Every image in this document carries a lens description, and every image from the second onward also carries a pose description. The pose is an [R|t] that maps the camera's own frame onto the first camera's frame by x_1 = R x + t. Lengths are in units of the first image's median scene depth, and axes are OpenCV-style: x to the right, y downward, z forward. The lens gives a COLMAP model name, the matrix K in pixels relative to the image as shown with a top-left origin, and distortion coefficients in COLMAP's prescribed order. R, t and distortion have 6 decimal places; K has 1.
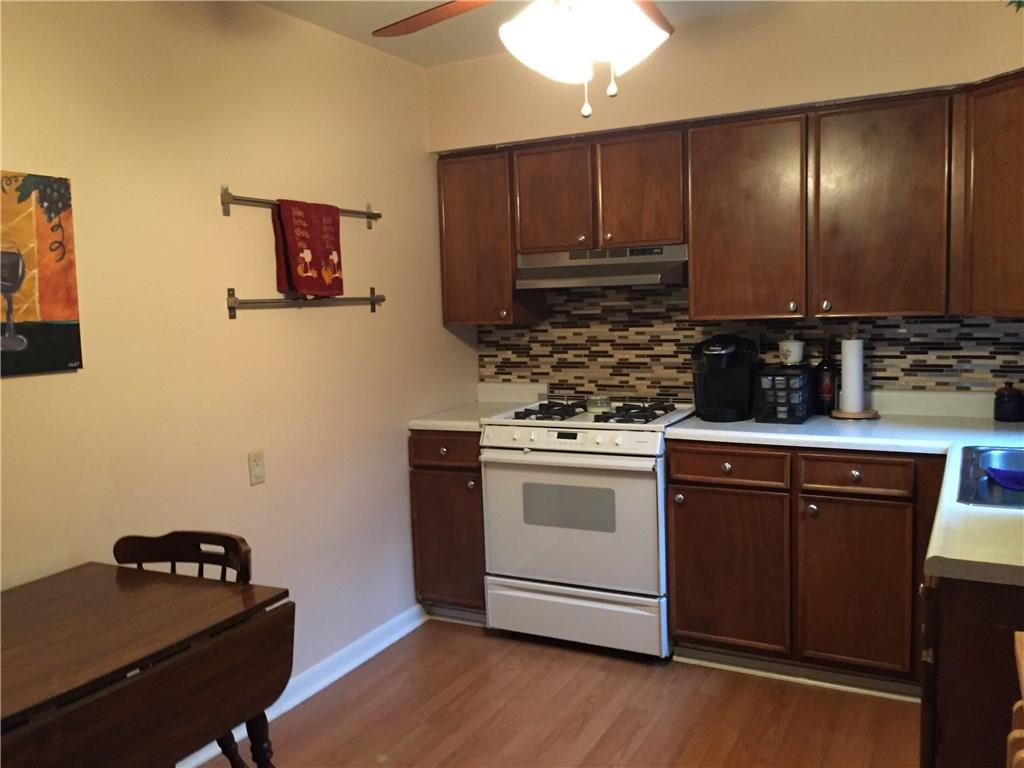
lens RADIAL K [[867.7, 0, 506.1], [0, 867.7, 382.0], [0, 0, 1]] dist [0.069214, -0.113144]
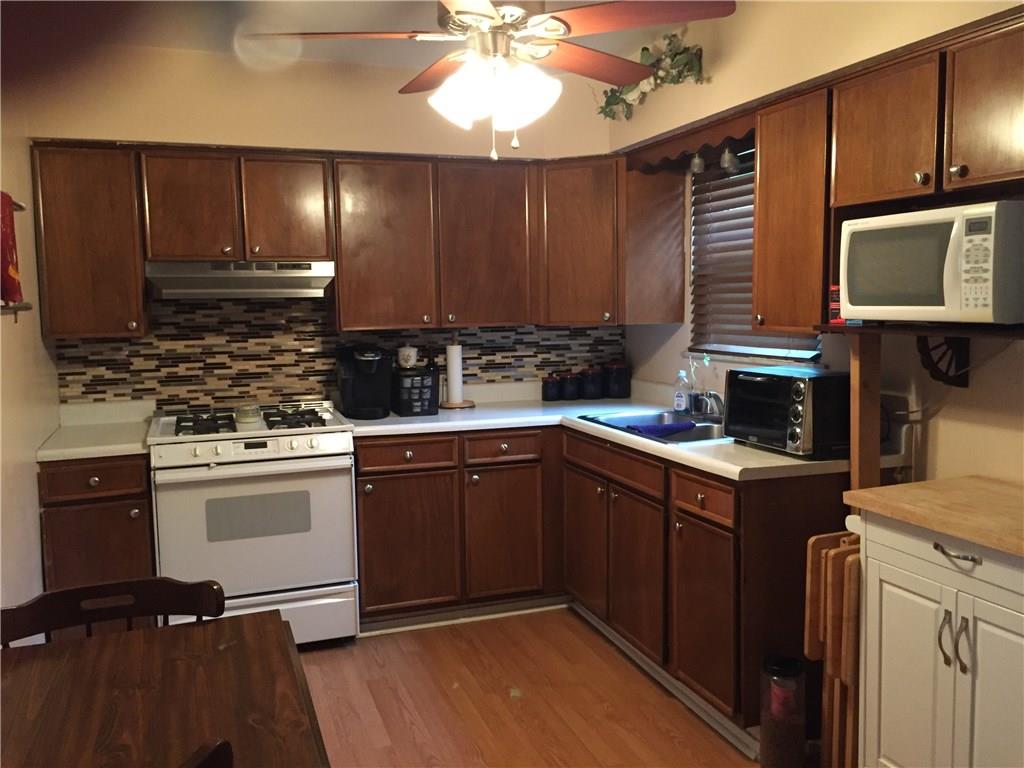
lens RADIAL K [[867.7, 0, 506.1], [0, 867.7, 382.0], [0, 0, 1]] dist [0.069214, -0.113144]
pose [[0.680703, -0.049524, 0.730884, -0.416109], [0.063666, 0.997937, 0.008325, -0.001243], [-0.729788, 0.040865, 0.682451, 0.084300]]
